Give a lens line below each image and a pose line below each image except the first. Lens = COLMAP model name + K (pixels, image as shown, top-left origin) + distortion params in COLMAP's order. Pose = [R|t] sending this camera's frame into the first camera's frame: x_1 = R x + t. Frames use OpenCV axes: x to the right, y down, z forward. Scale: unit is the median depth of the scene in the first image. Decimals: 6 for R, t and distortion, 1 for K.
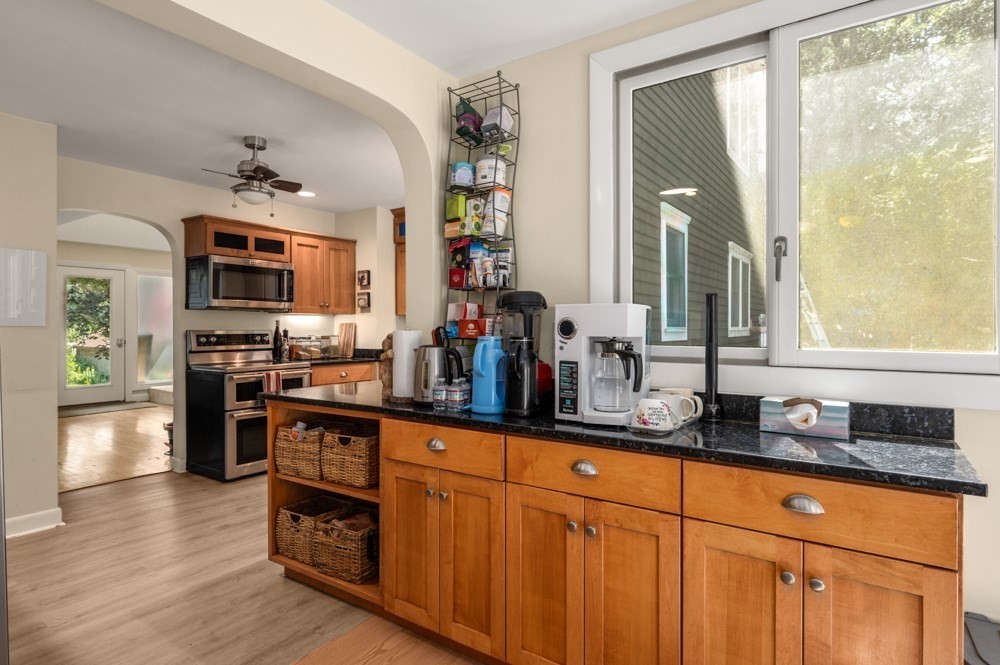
lens RADIAL K [[517.4, 0, 500.2], [0, 517.4, 328.0], [0, 0, 1]] dist [0.001303, 0.000428]
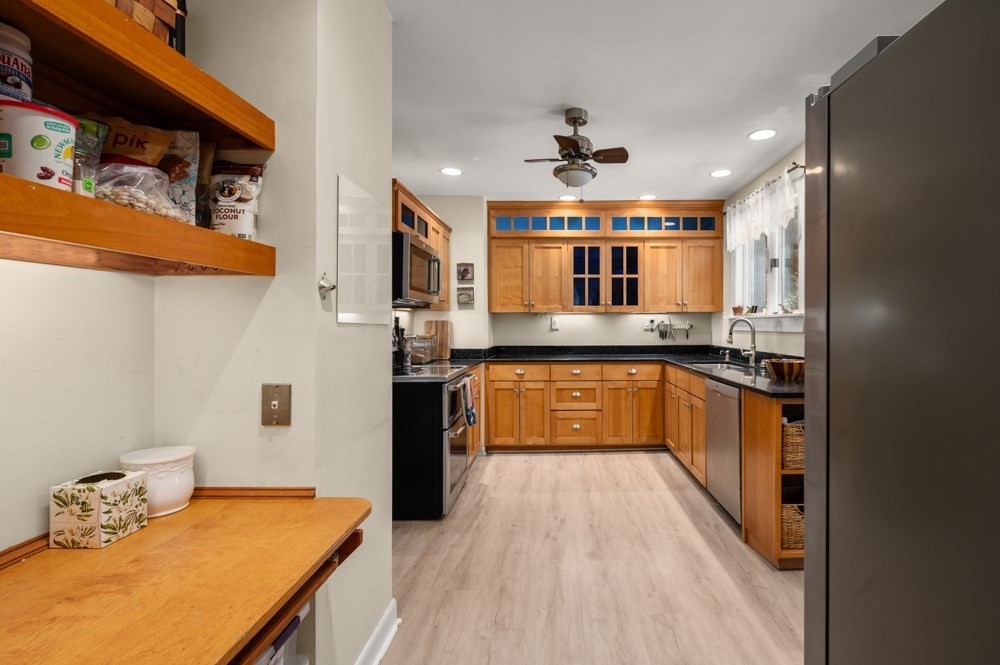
lens RADIAL K [[463.2, 0, 572.3], [0, 463.2, 325.9], [0, 0, 1]] dist [-0.000940, -0.000054]
pose [[0.825075, -0.000358, 0.565023, -0.611869], [0.000983, 0.999999, -0.000802, 0.000427], [-0.565022, 0.001217, 0.825075, 0.233965]]
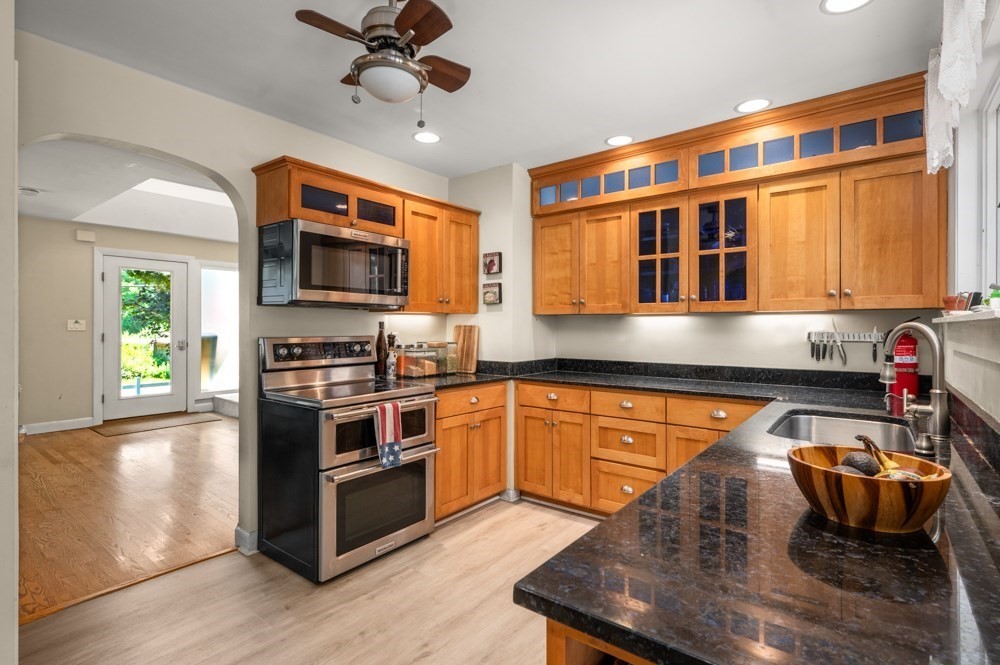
lens RADIAL K [[485.2, 0, 498.7], [0, 485.2, 325.3], [0, 0, 1]] dist [-0.000912, -0.000229]
pose [[0.997331, 0.003727, -0.072918, -0.220132], [-0.003887, 0.999990, -0.002053, -0.009439], [0.072910, 0.002331, 0.997336, 0.348332]]
